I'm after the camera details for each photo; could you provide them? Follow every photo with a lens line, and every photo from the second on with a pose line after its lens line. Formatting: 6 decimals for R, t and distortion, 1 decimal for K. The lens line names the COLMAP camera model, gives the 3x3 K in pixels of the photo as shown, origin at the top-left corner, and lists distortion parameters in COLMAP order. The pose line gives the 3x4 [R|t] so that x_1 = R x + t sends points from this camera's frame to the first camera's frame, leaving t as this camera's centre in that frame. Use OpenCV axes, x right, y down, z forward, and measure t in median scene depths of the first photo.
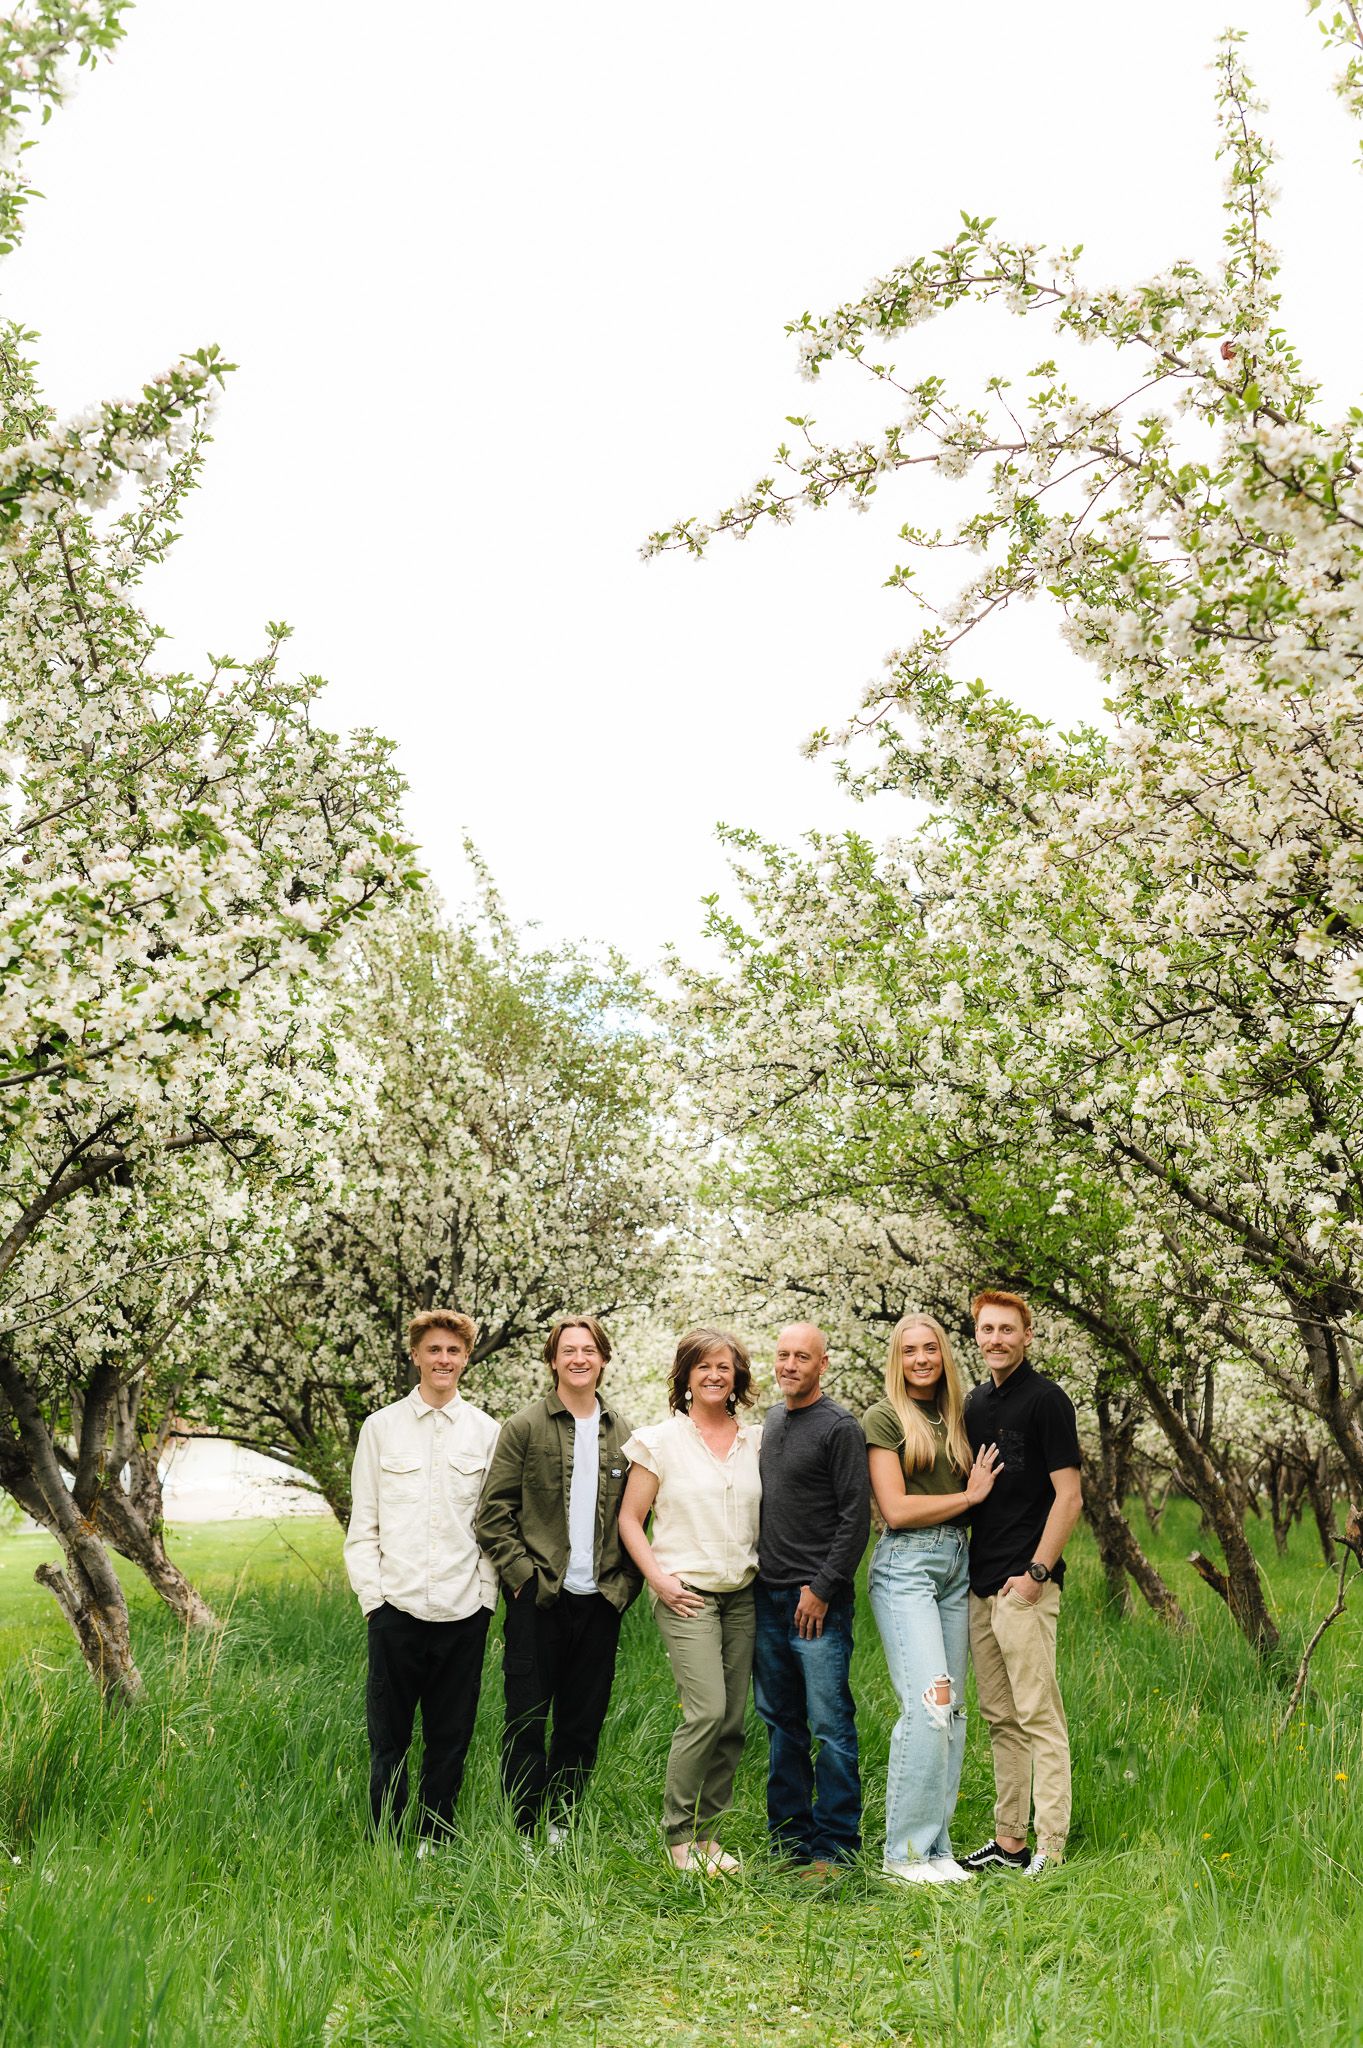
lens RADIAL K [[2141.8, 0, 681.5], [0, 2141.8, 1024.0], [0, 0, 1]] dist [0.013985, -0.003455]
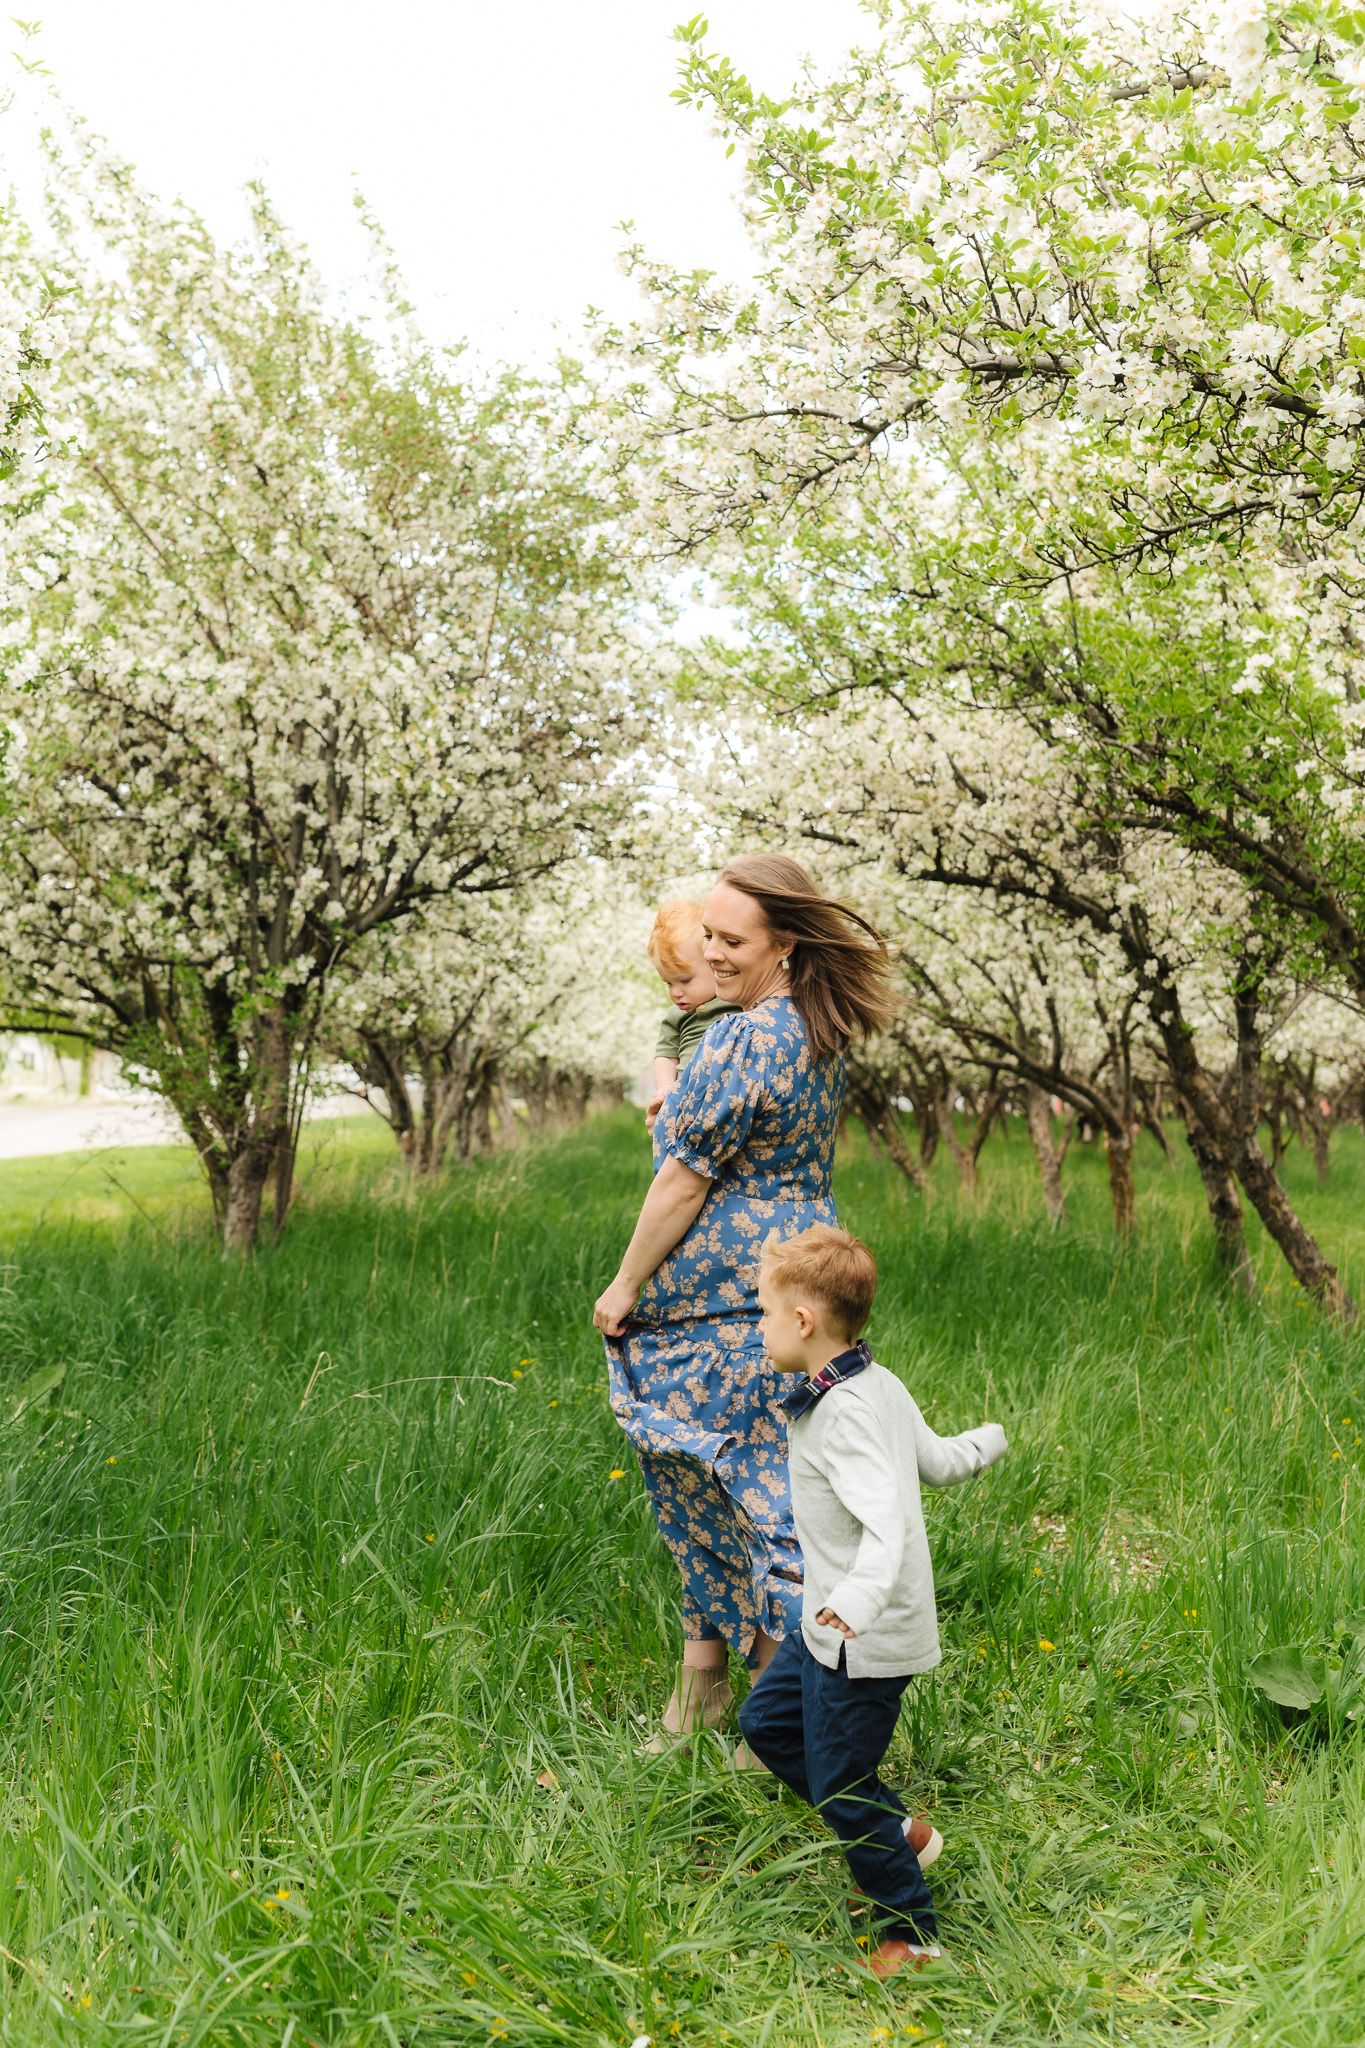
lens RADIAL K [[2141.8, 0, 682.5], [0, 2141.8, 1024.0], [0, 0, 1]] dist [0.013985, -0.003455]
pose [[0.999857, 0.016757, 0.002125, 0.009797], [-0.016868, 0.984003, 0.177354, 0.061033], [0.000881, -0.177364, 0.984145, 0.298620]]
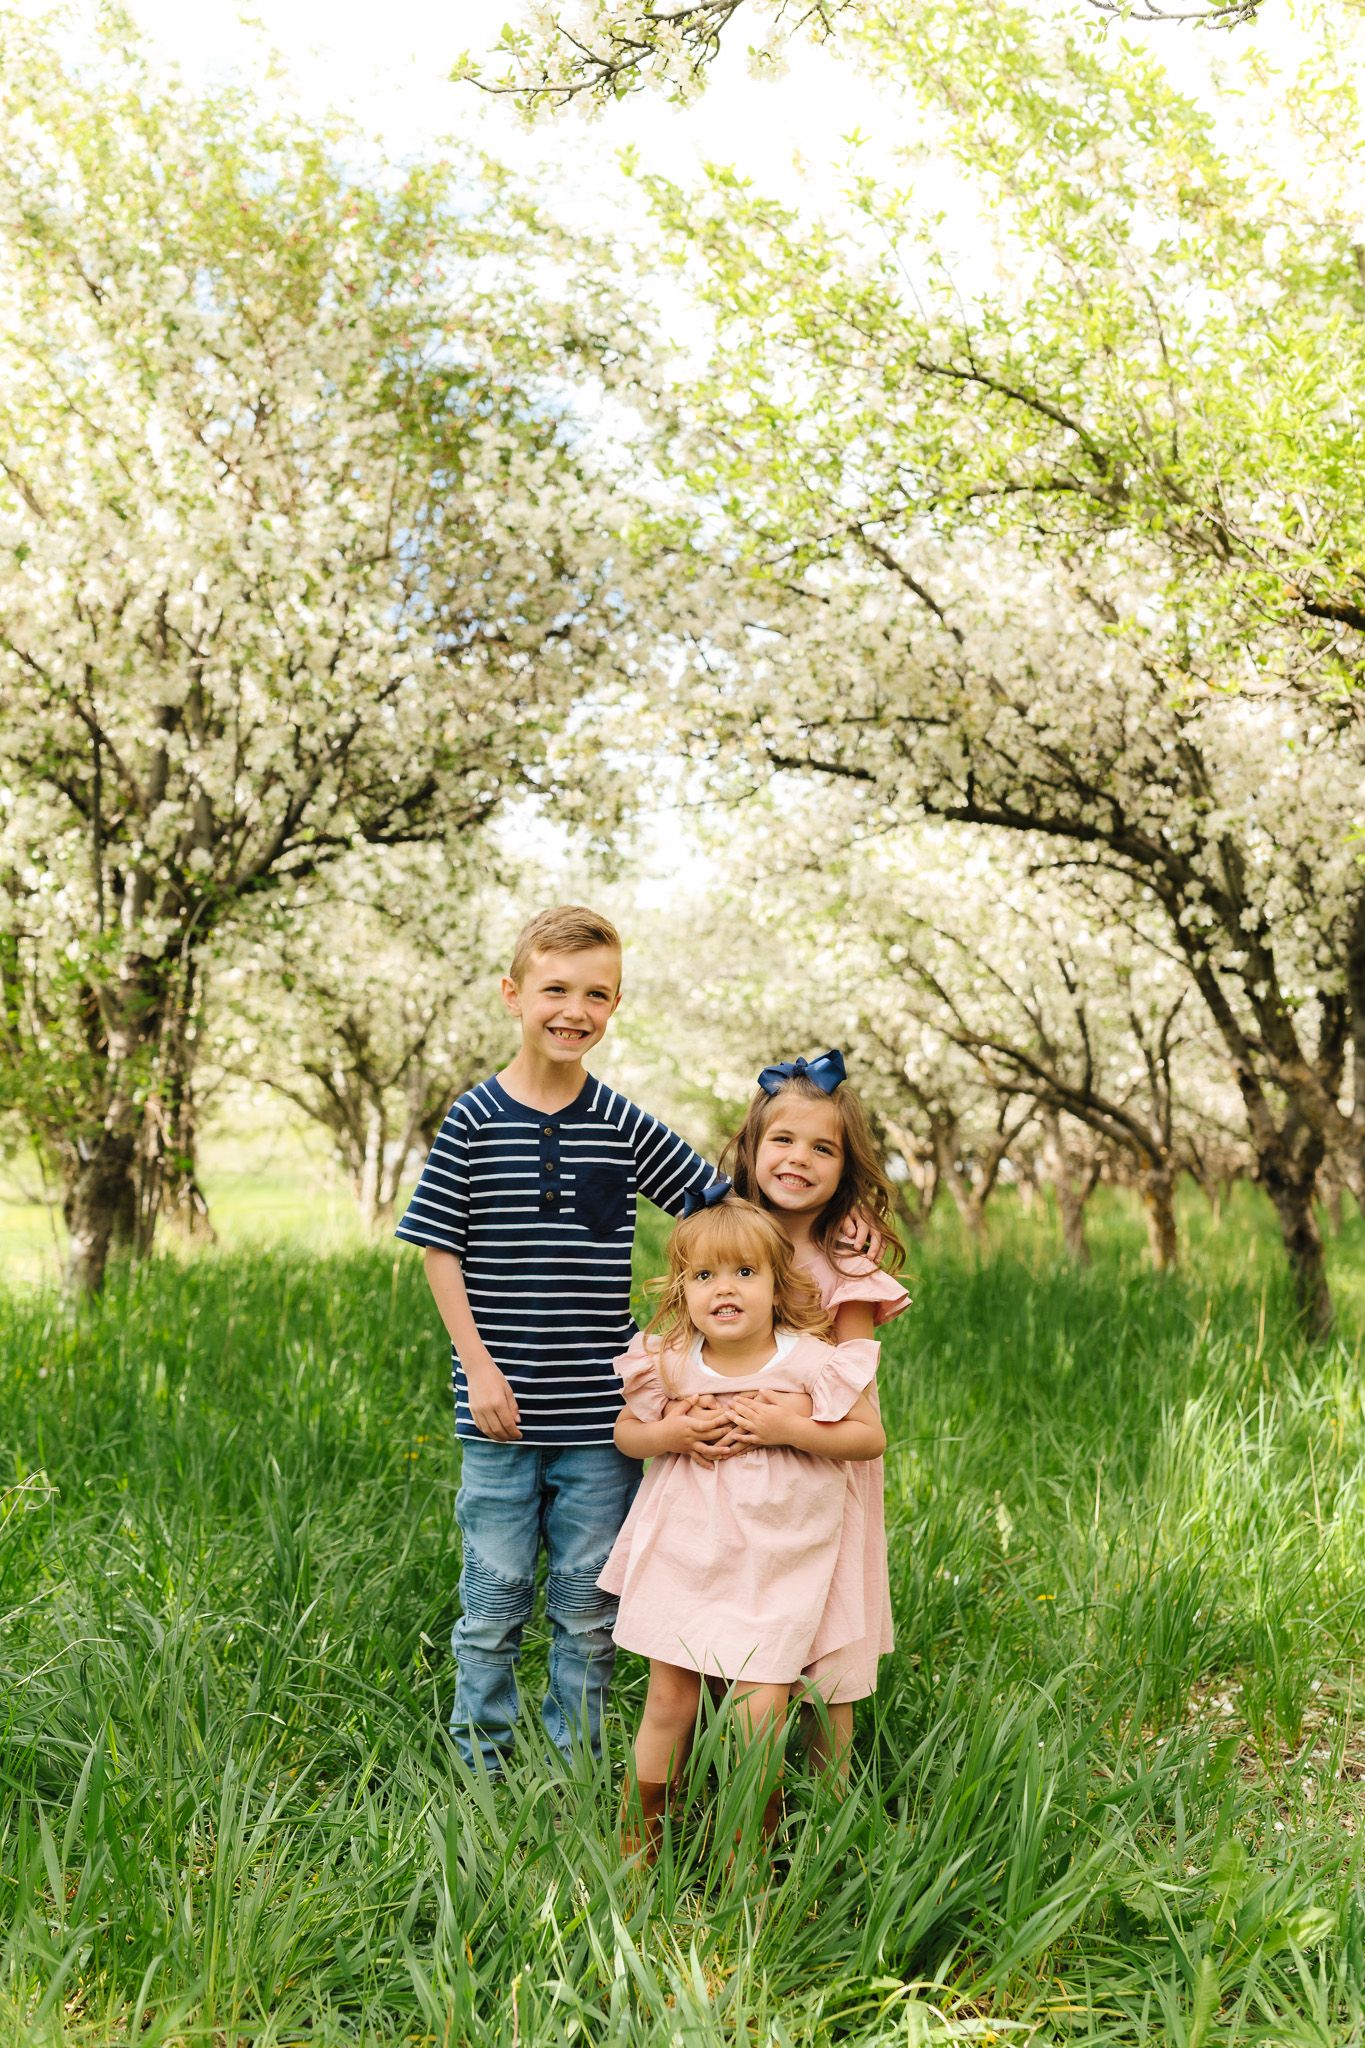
lens RADIAL K [[2221.5, 0, 647.5], [0, 2221.5, 1029.9], [0, 0, 1]] dist [0.017220, 0.007785]
pose [[0.999969, 0.002838, -0.007349, 0.015471], [-0.001653, 0.987670, 0.156539, 0.104530], [0.007703, -0.156522, 0.987644, 0.428772]]
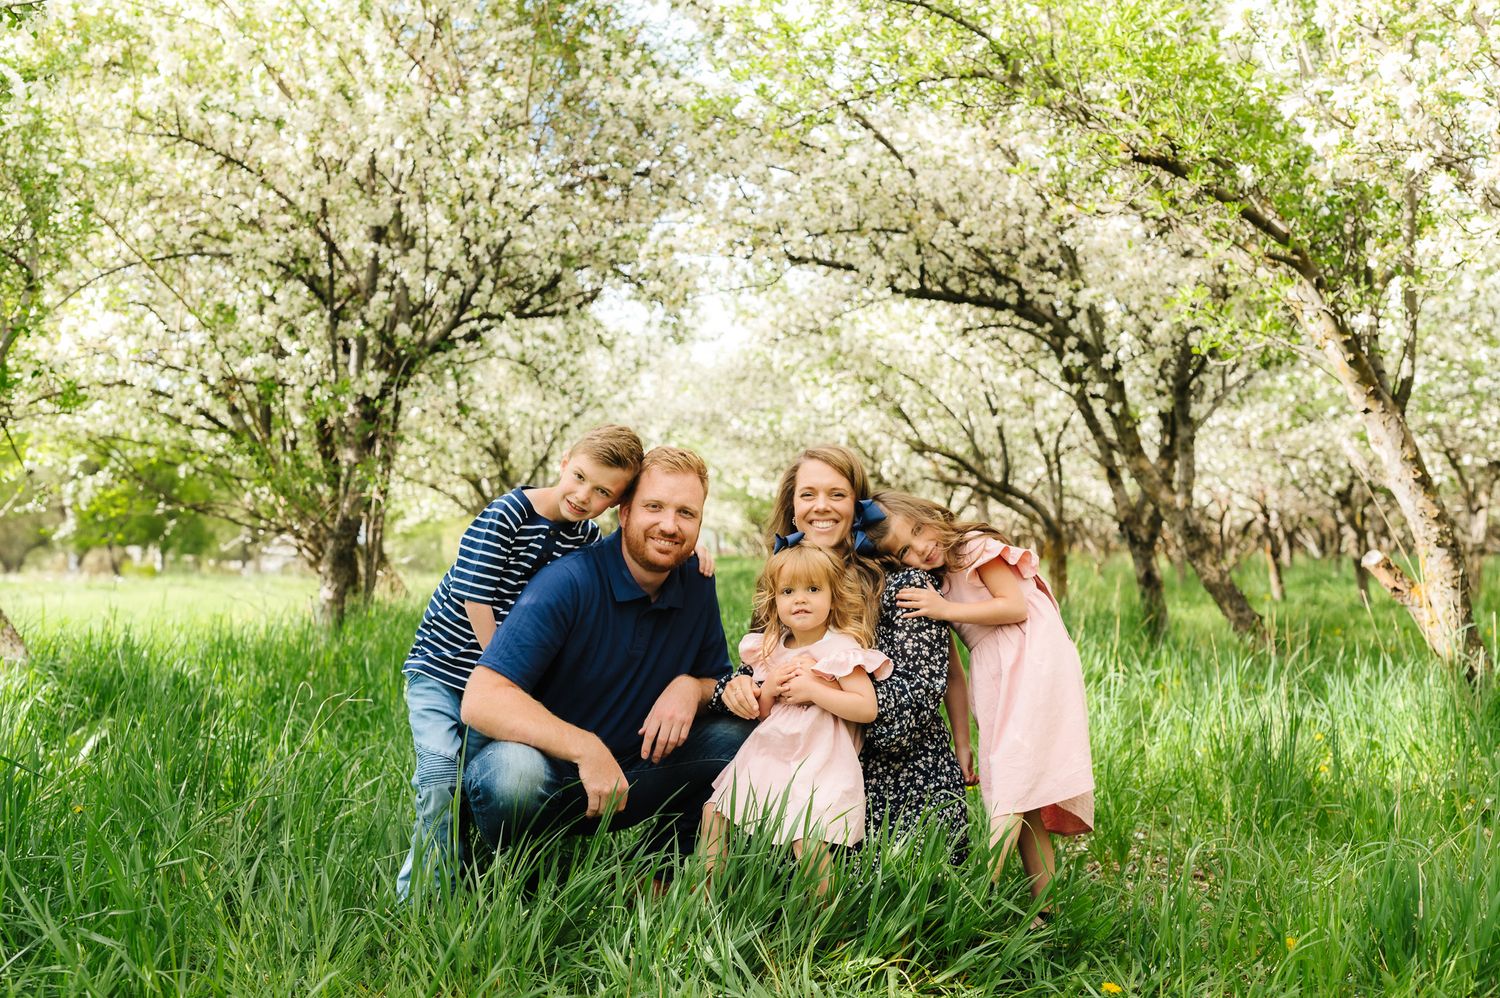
lens RADIAL K [[1568.7, 0, 750.0], [0, 1568.7, 499.0], [0, 0, 1]] dist [0.013985, -0.003455]
pose [[0.999604, -0.013593, 0.024628, 0.012195], [0.008718, 0.982091, 0.188207, 0.102633], [-0.026745, -0.187918, 0.981821, 0.397943]]
